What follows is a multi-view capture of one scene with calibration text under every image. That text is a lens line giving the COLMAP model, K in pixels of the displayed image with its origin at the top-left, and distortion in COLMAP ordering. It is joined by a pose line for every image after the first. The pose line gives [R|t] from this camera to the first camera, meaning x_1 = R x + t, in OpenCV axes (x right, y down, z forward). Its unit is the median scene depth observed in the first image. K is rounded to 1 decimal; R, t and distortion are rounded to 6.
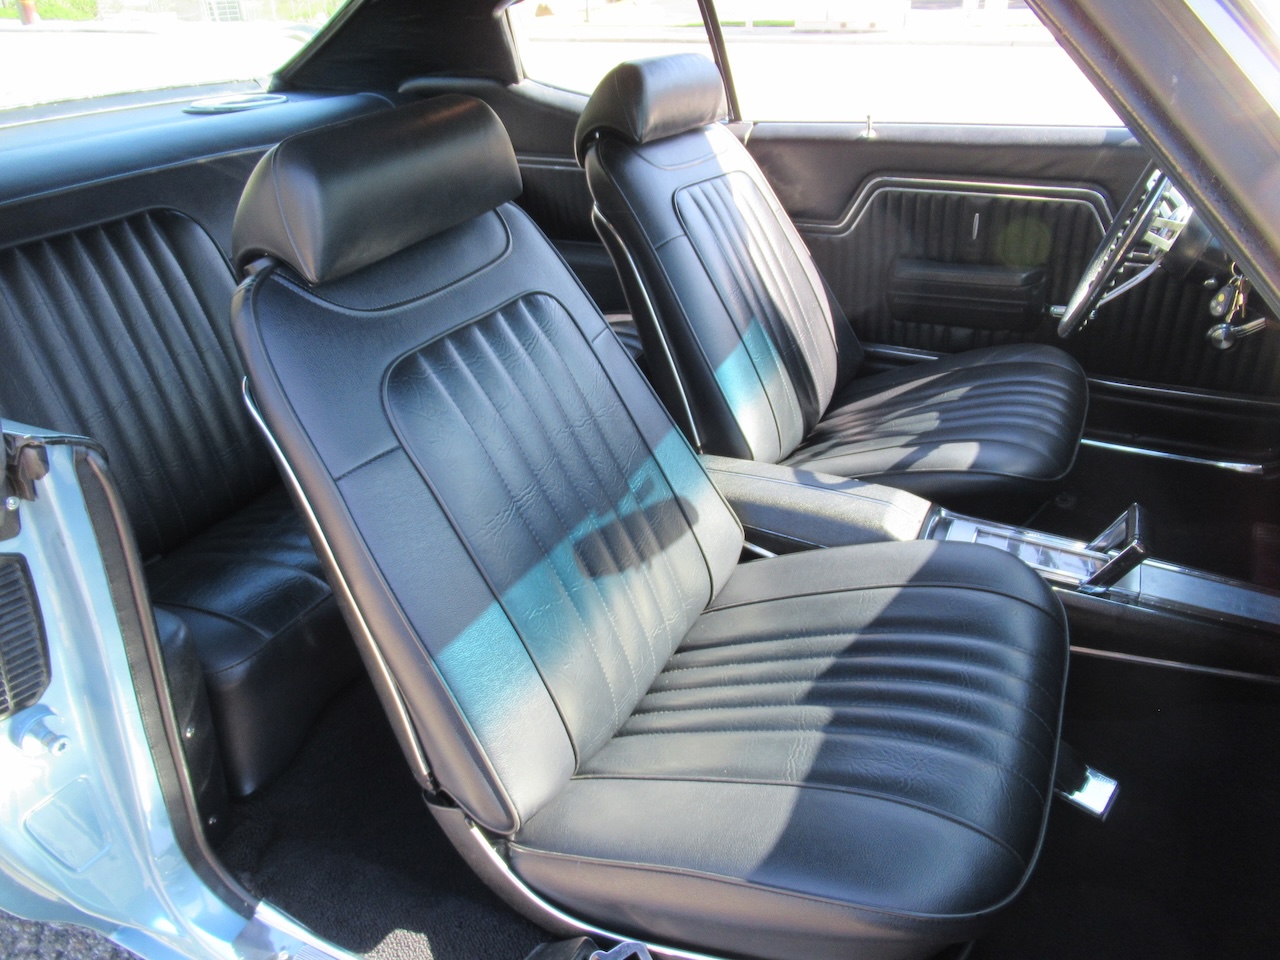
lens RADIAL K [[953.2, 0, 640.6], [0, 953.2, 476.5], [0, 0, 1]] dist [-0.004456, 0.003524]
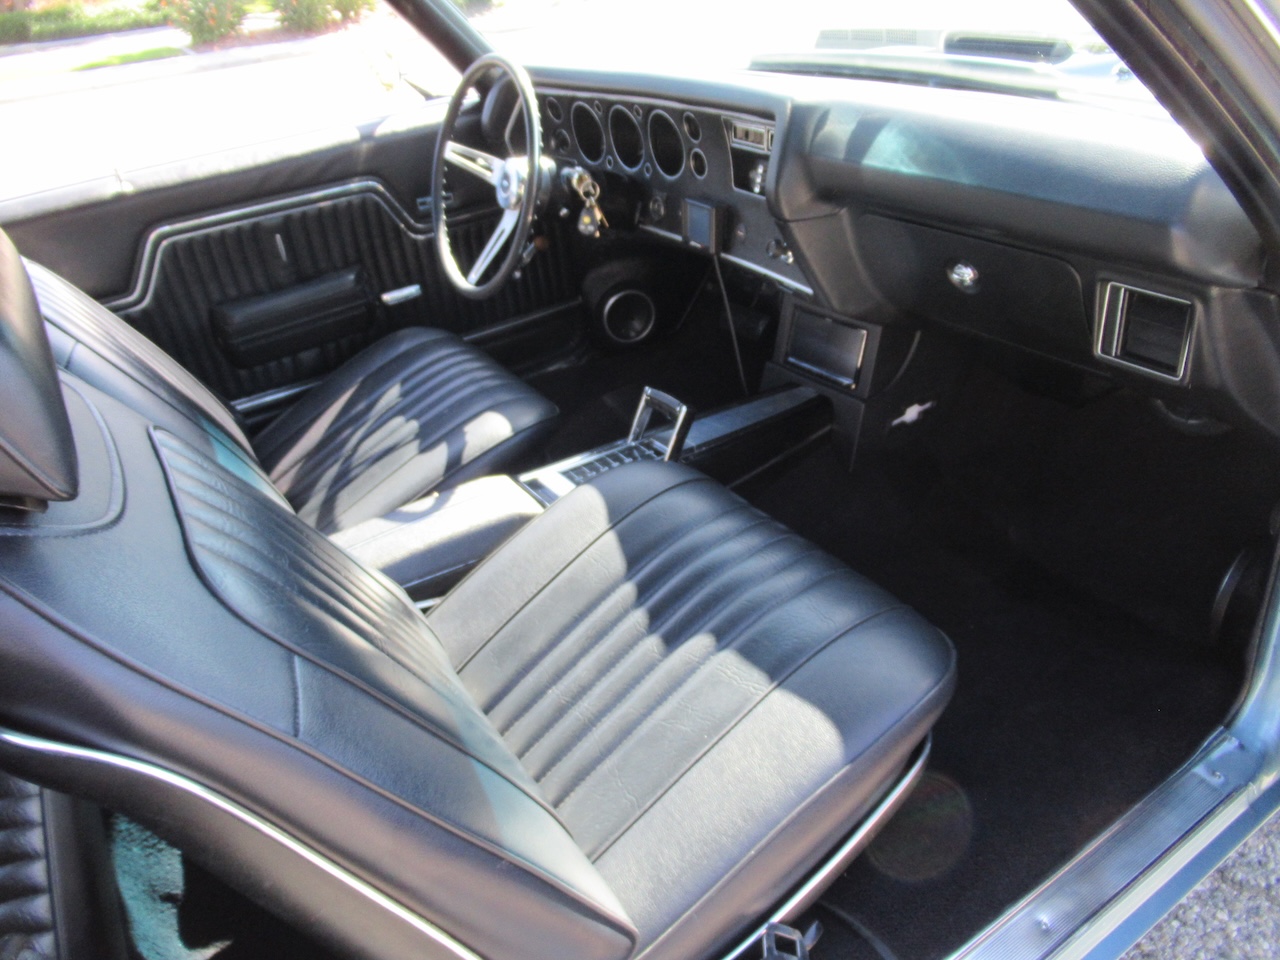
lens RADIAL K [[953.2, 0, 640.6], [0, 953.2, 476.5], [0, 0, 1]] dist [-0.004456, 0.003524]
pose [[0.524117, -0.454513, 0.720221, -0.329655], [0.483026, 0.855151, 0.188158, -0.086738], [-0.701418, 0.249269, 0.667741, 0.191230]]
